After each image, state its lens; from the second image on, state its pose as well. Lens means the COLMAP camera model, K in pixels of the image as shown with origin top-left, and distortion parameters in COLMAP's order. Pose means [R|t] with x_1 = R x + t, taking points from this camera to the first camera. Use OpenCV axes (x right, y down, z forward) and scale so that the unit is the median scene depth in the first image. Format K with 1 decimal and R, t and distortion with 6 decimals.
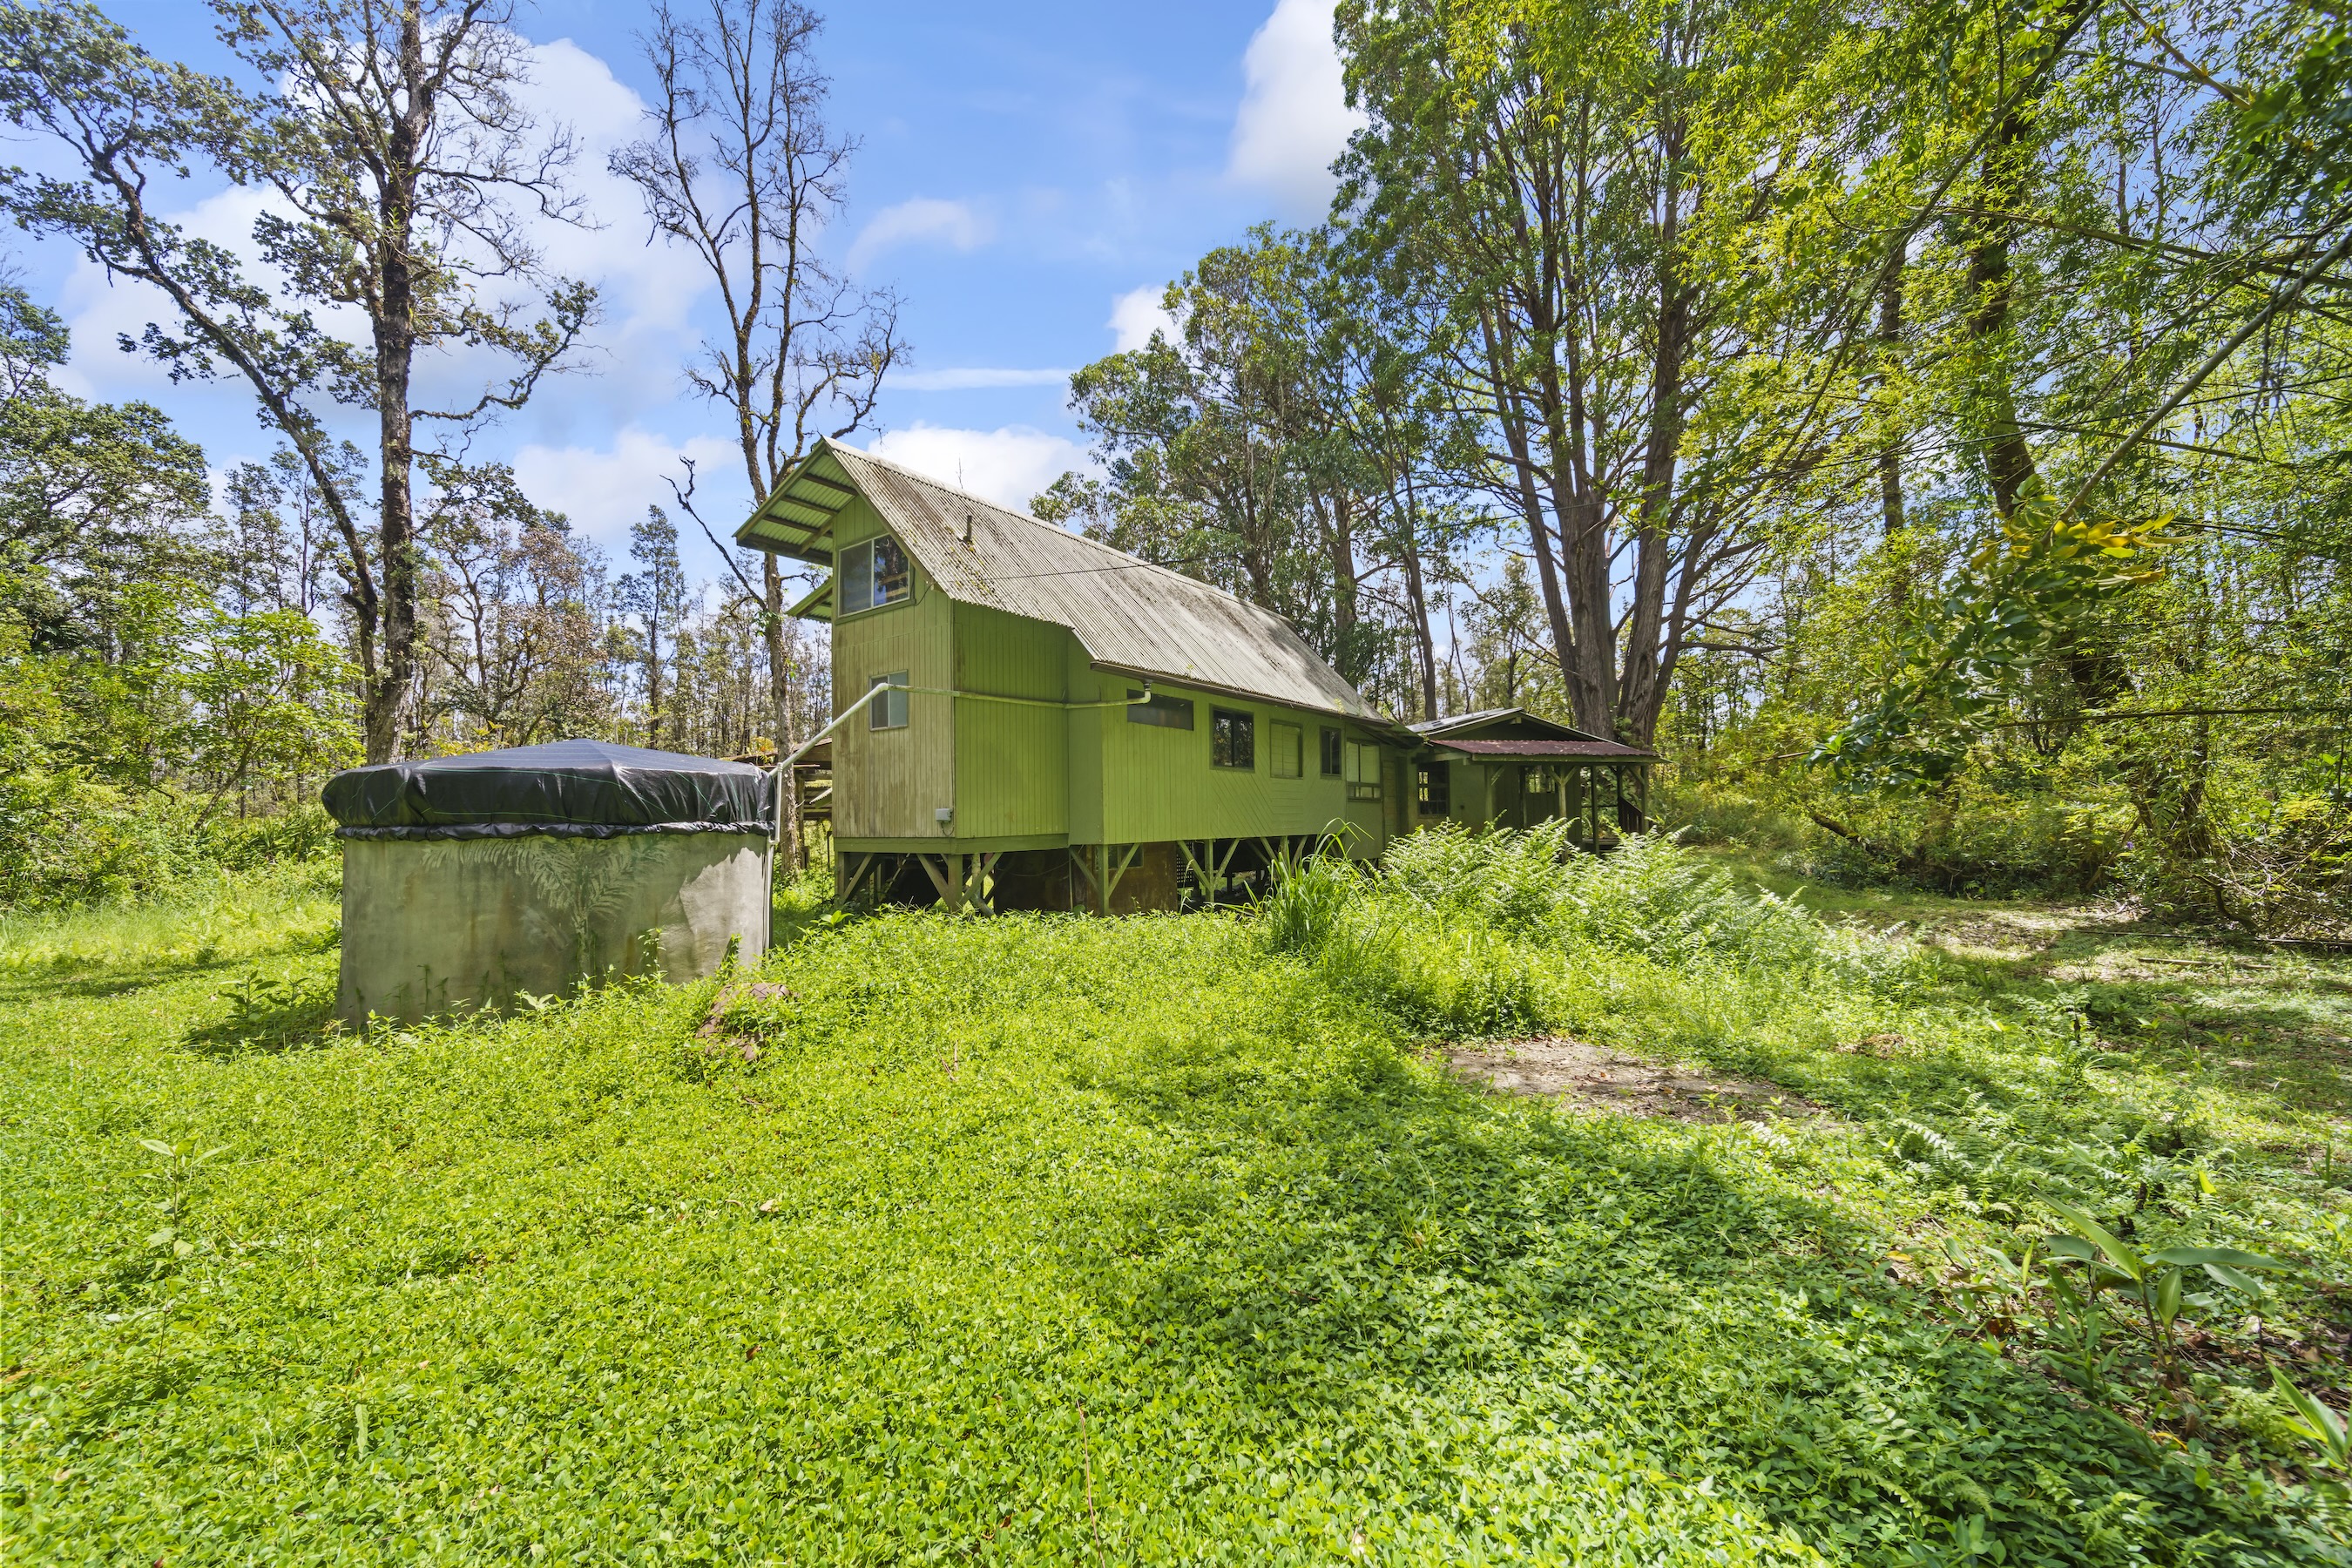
lens RADIAL K [[832.3, 0, 1165.1], [0, 832.3, 785.1], [0, 0, 1]] dist [0.000342, -0.001629]
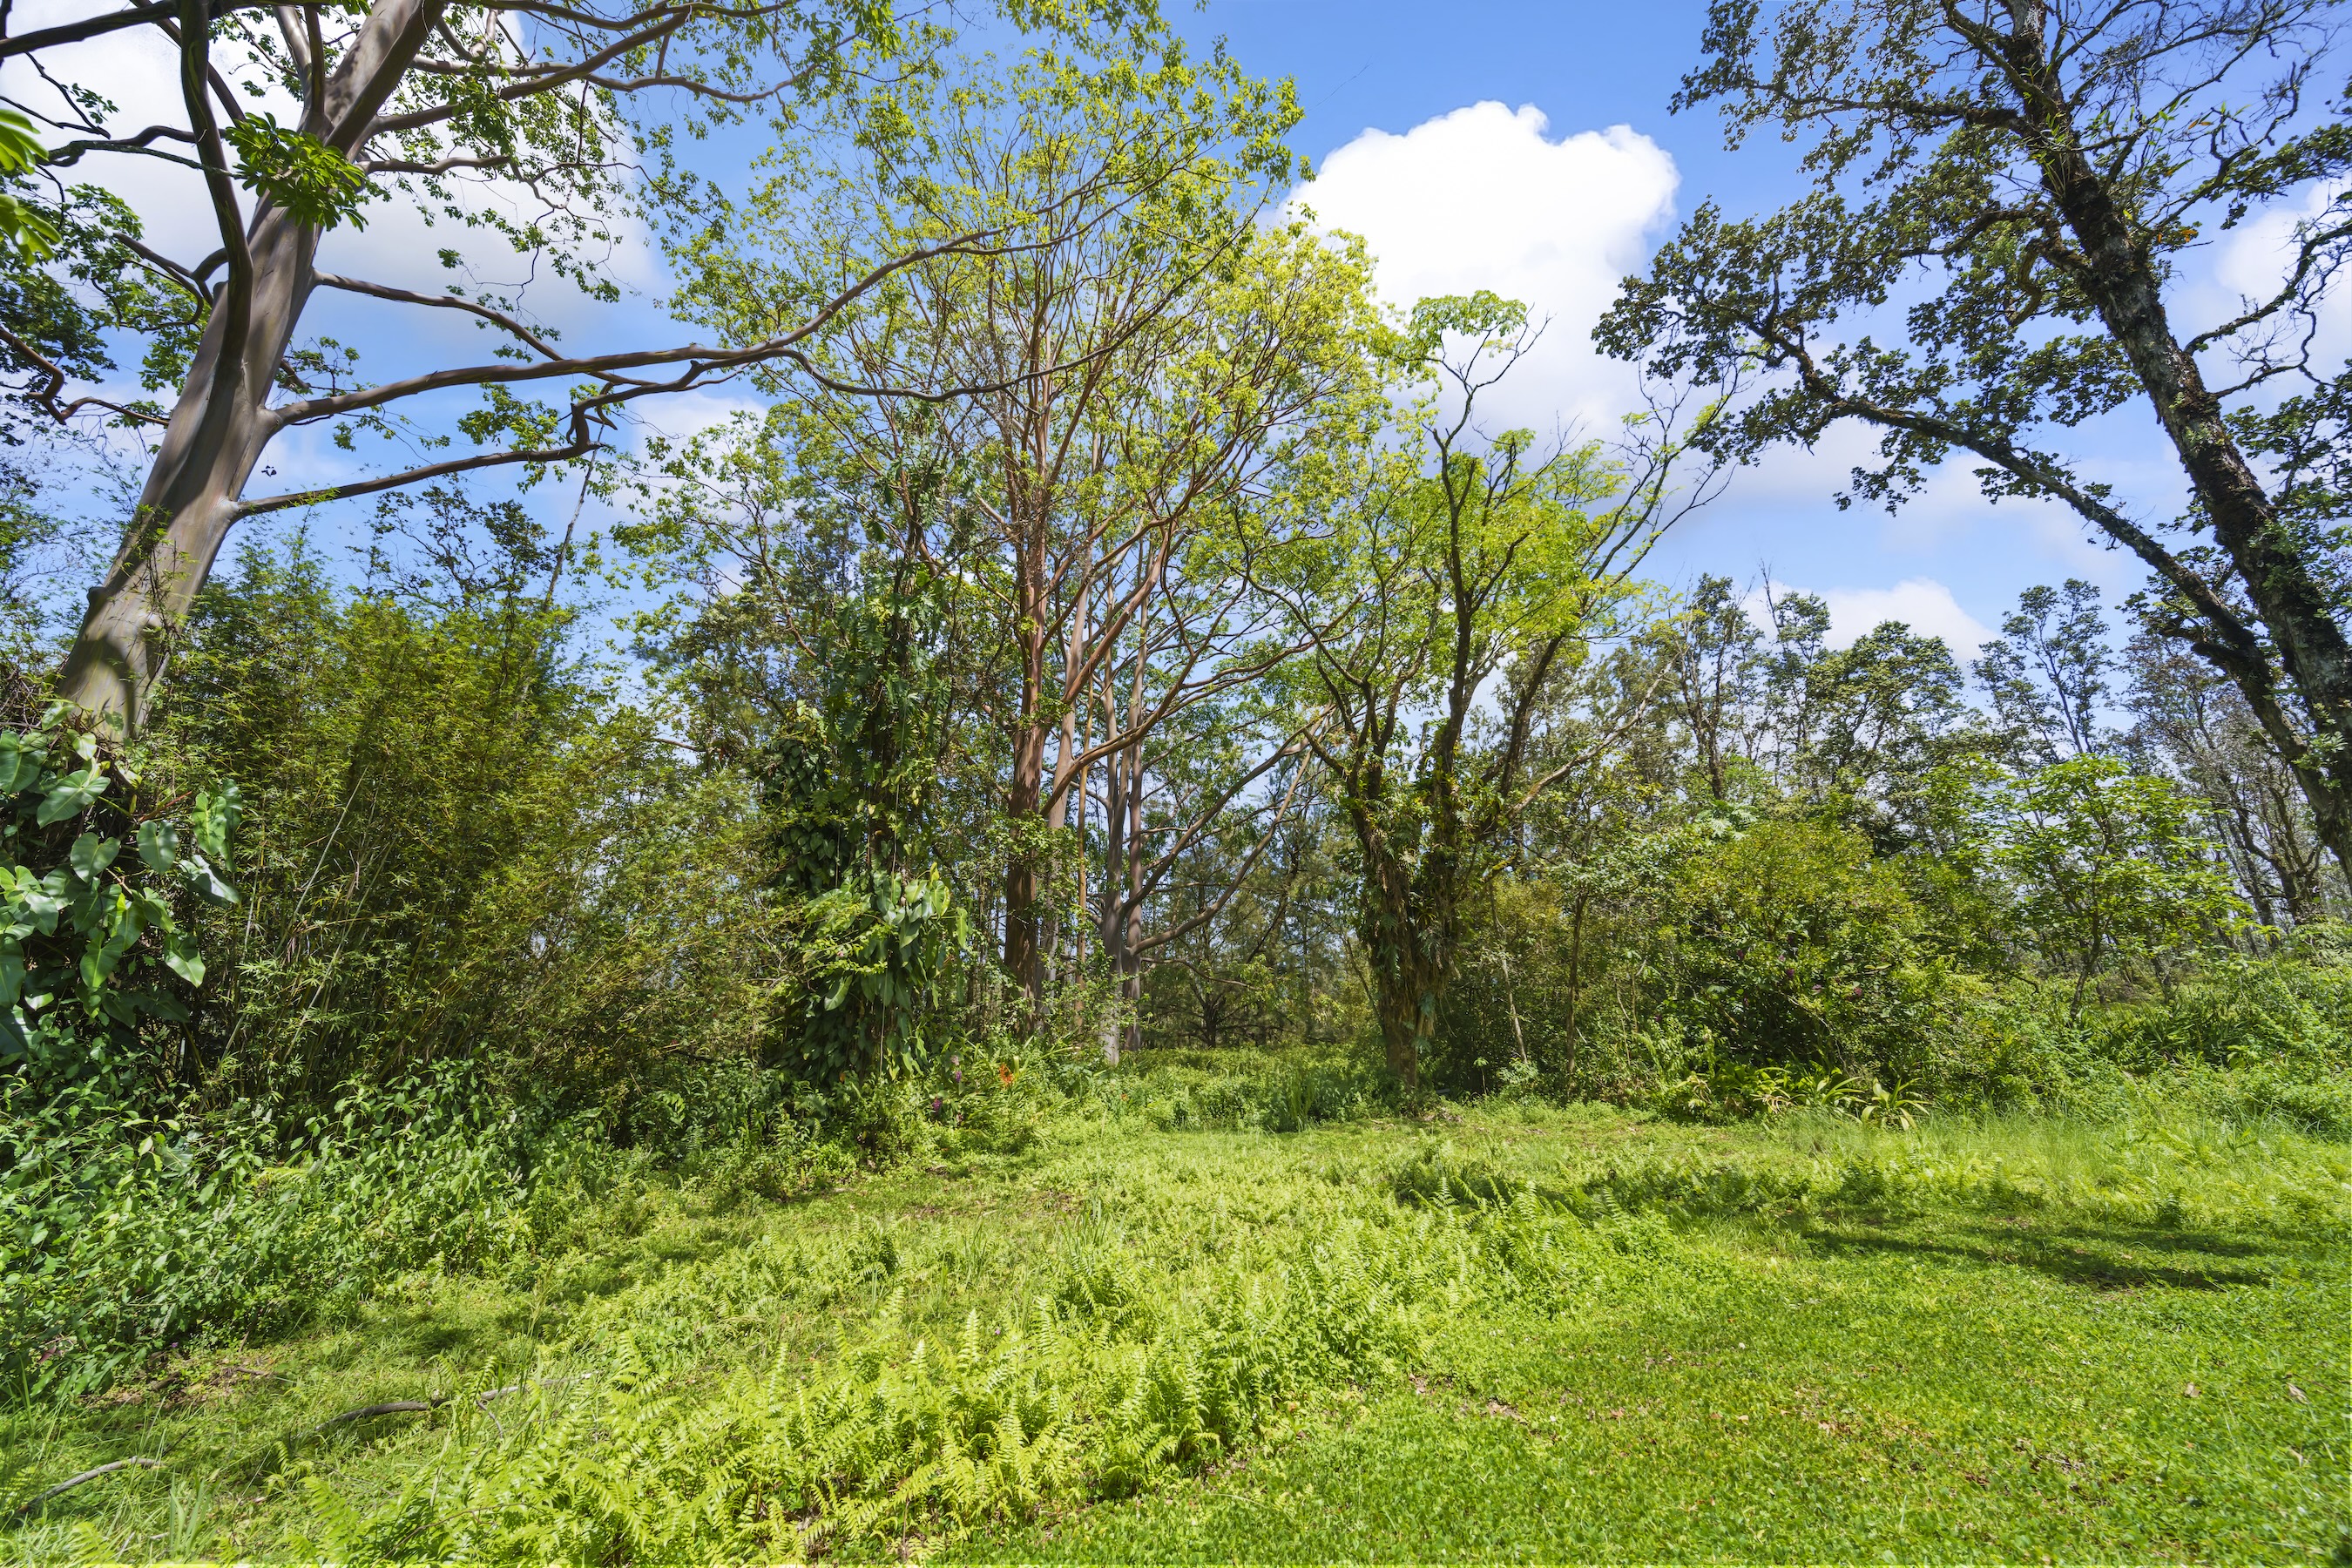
lens RADIAL K [[832.3, 0, 1171.8], [0, 832.3, 777.2], [0, 0, 1]] dist [0.000342, -0.001629]
pose [[-0.086099, -0.276468, -0.957159, -0.281432], [0.055989, 0.957865, -0.281708, 0.000204], [0.994712, -0.077845, -0.066992, 0.212975]]
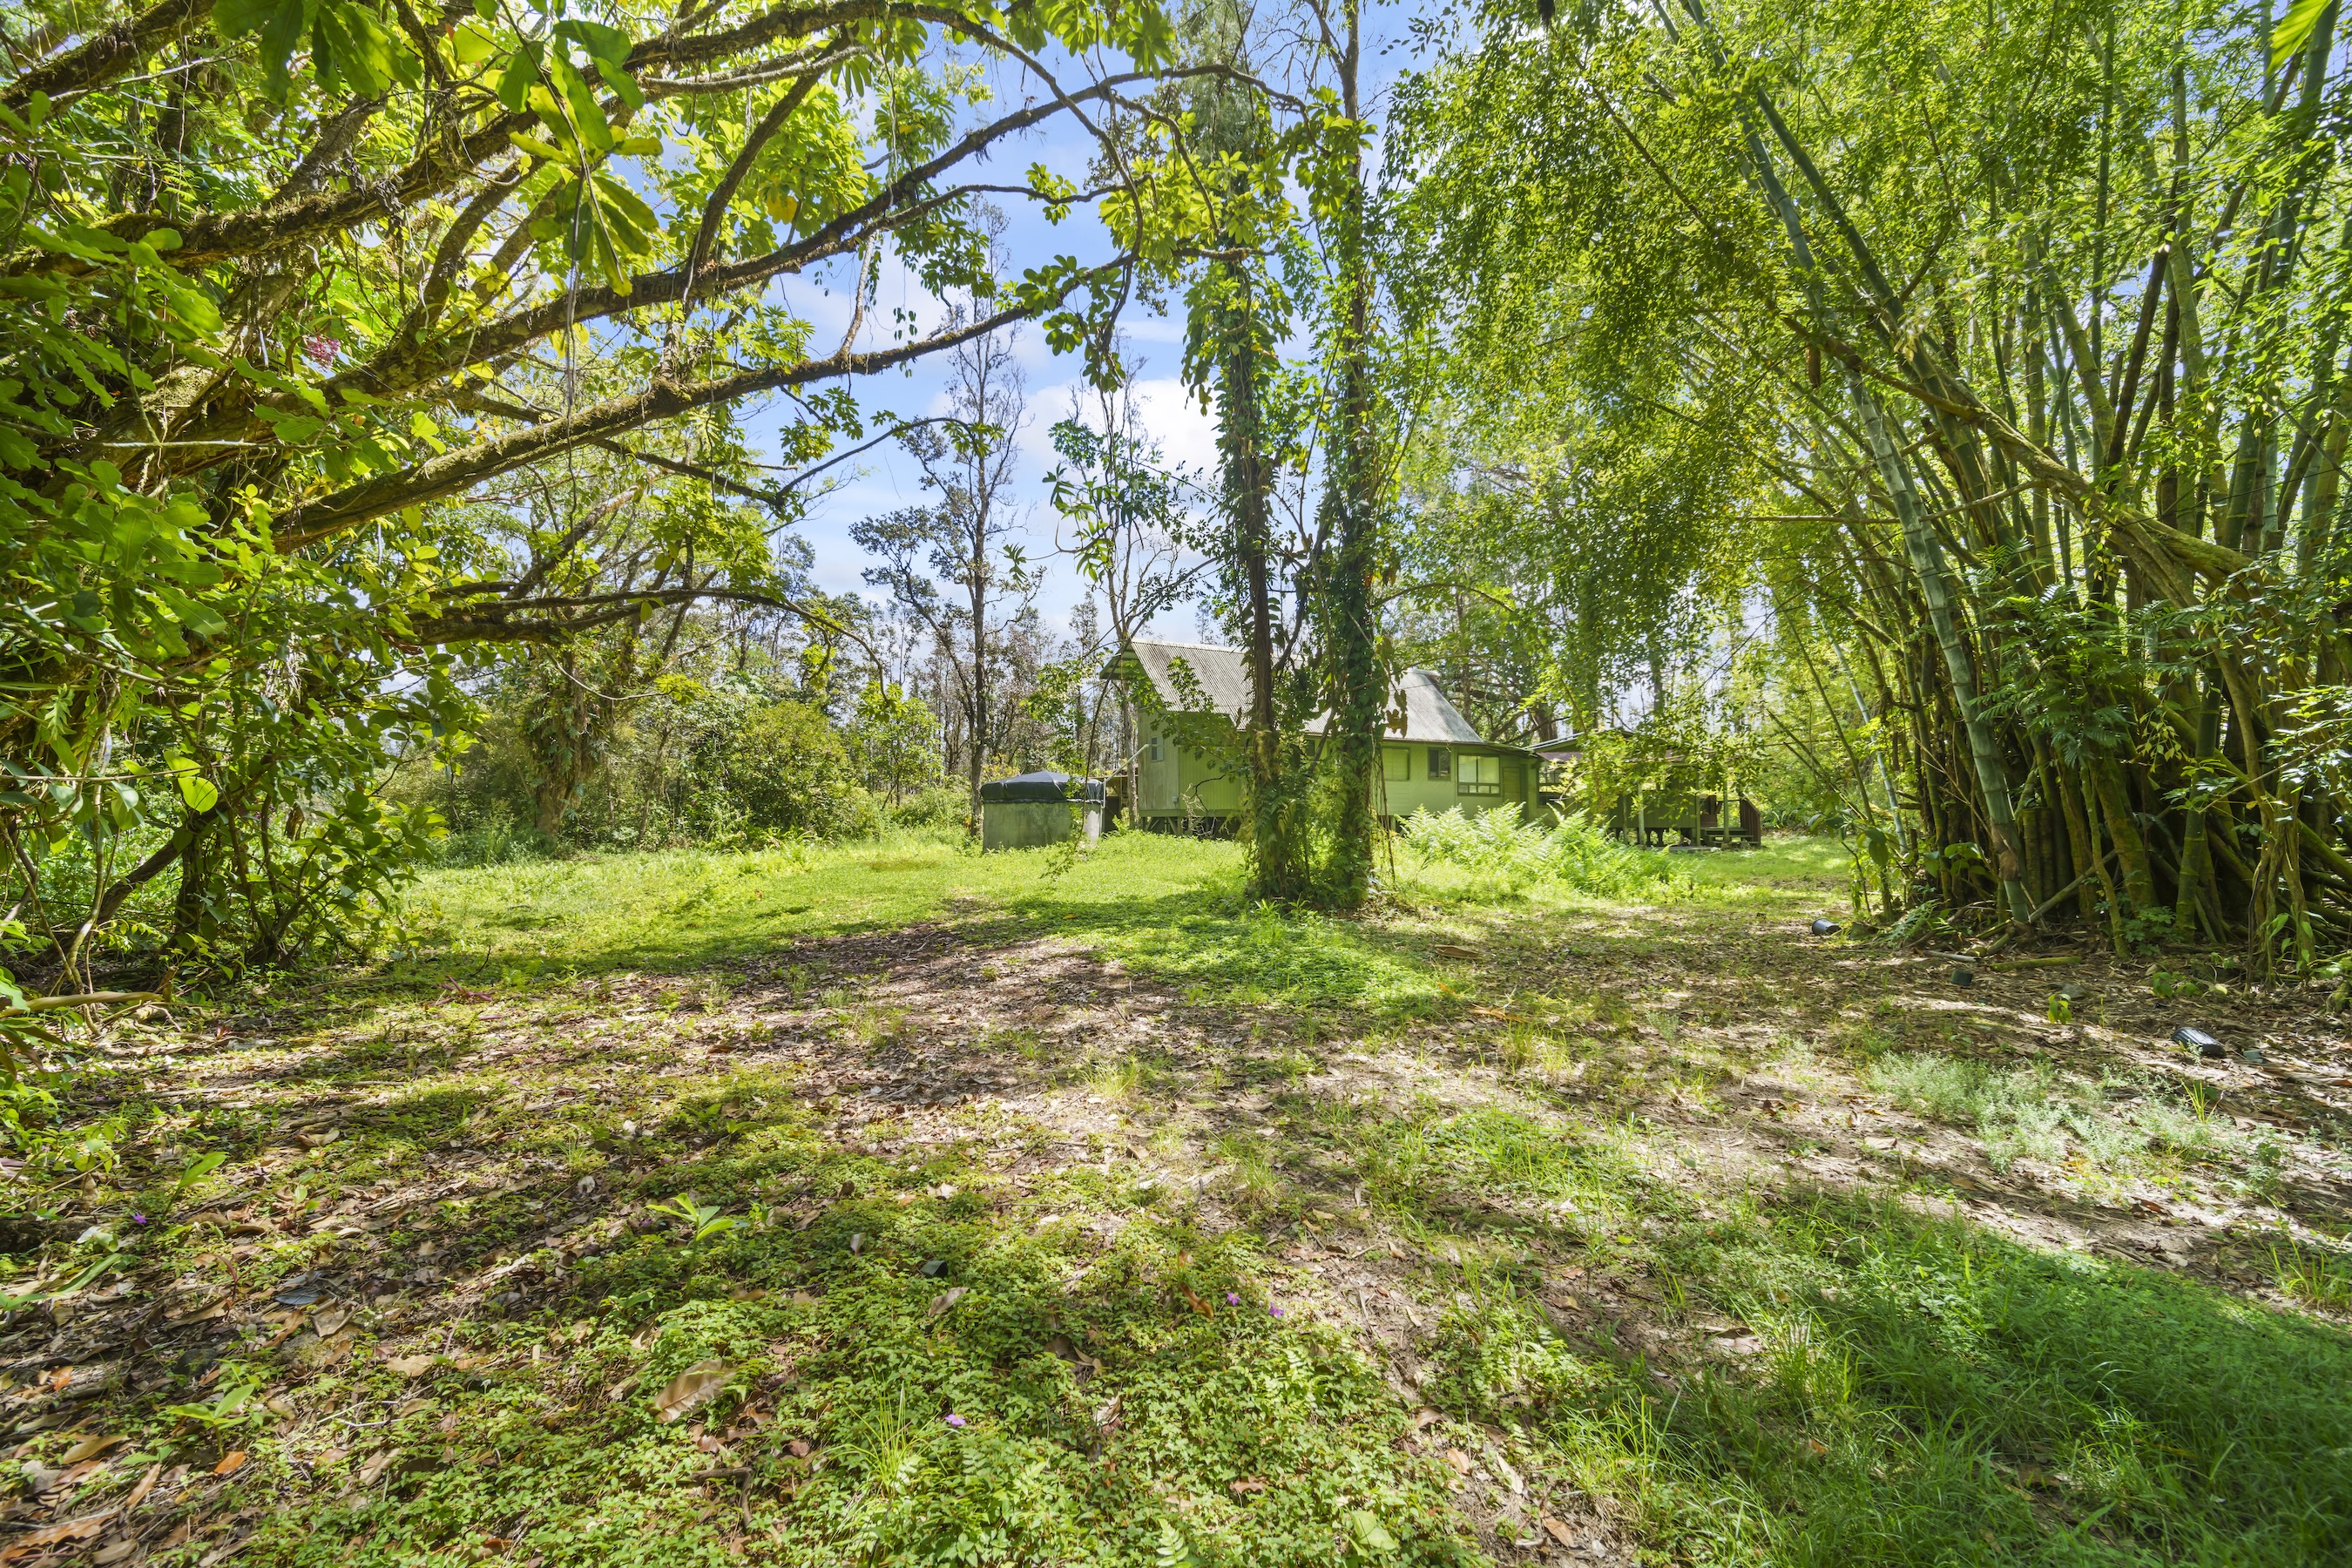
lens RADIAL K [[832.3, 0, 1180.0], [0, 832.3, 787.6], [0, 0, 1]] dist [0.000342, -0.001629]
pose [[0.904292, -0.006980, -0.426858, 0.573888], [0.007366, 0.999973, -0.000747, 0.013114], [0.426852, -0.002469, 0.904318, -0.844611]]
